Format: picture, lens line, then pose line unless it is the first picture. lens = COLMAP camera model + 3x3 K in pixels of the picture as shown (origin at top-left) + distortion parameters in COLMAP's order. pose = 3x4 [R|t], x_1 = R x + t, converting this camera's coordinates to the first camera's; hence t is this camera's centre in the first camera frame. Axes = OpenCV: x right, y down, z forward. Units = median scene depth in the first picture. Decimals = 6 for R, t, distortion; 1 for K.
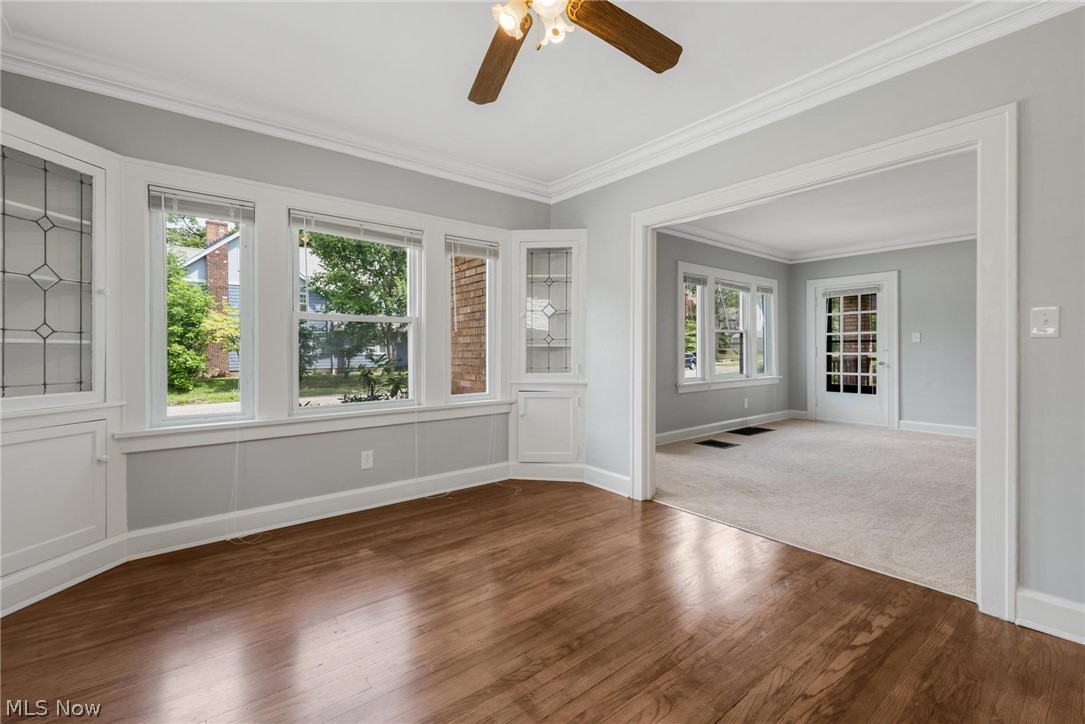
lens RADIAL K [[472.1, 0, 543.7], [0, 472.1, 349.6], [0, 0, 1]] dist [-0.000327, -0.000099]
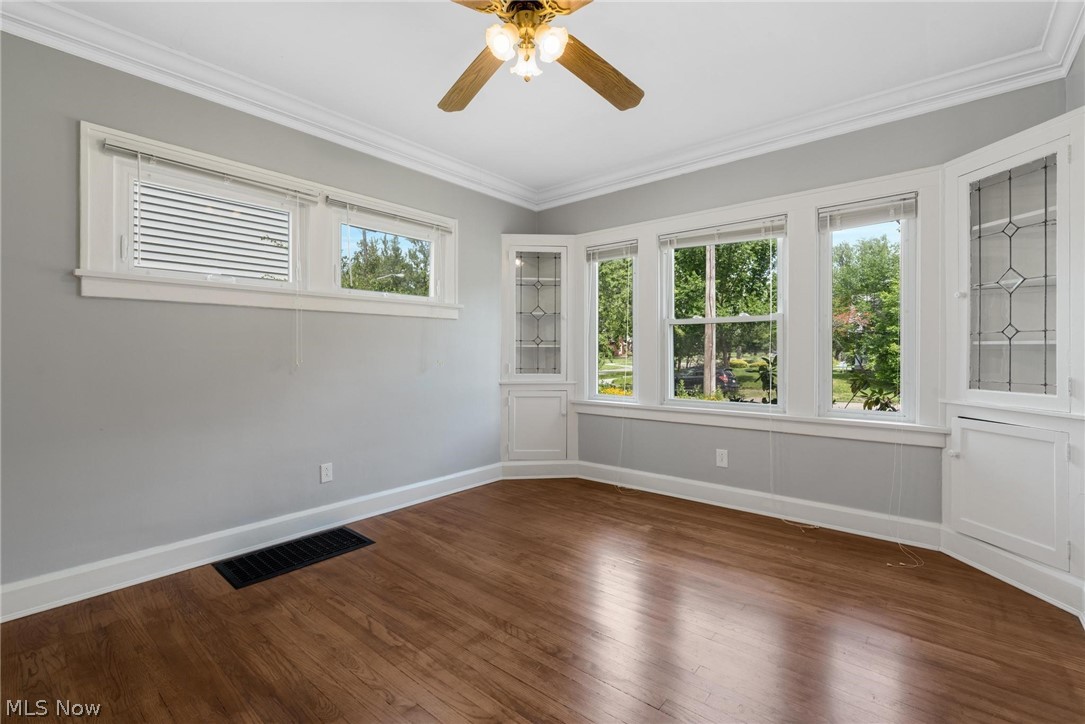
lens RADIAL K [[472.1, 0, 543.7], [0, 472.1, 349.6], [0, 0, 1]] dist [-0.000327, -0.000099]
pose [[0.200055, -0.003195, -0.979780, 0.673846], [-0.000749, 0.999994, -0.003414, 0.002593], [0.979784, 0.001417, 0.200051, 0.512670]]
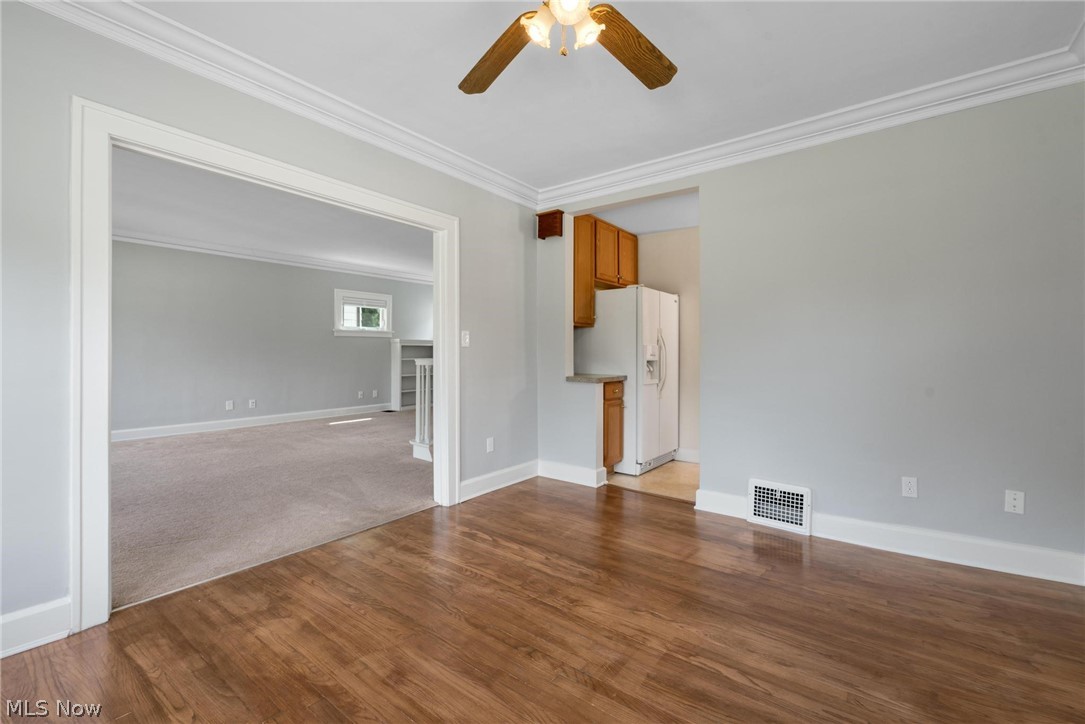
lens RADIAL K [[472.1, 0, 543.7], [0, 472.1, 349.6], [0, 0, 1]] dist [-0.000327, -0.000099]
pose [[-0.250642, 0.000381, 0.968080, -0.617231], [0.000128, 1.000000, -0.000360, -0.011076], [-0.968080, 0.000034, -0.250642, 0.814446]]
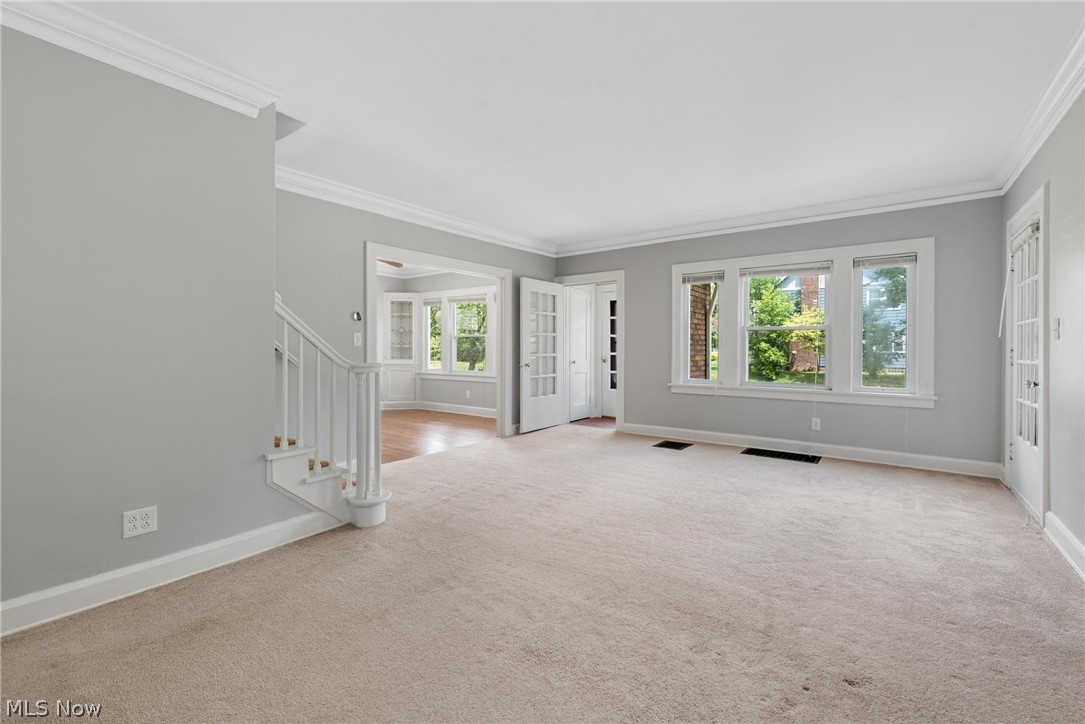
lens RADIAL K [[472.1, 0, 543.7], [0, 472.1, 349.6], [0, 0, 1]] dist [-0.000327, -0.000099]
pose [[0.247794, 0.009317, -0.968768, 2.530562], [-0.002393, 0.999957, 0.009005, -0.022926], [0.968810, 0.000087, 0.247805, 0.950316]]
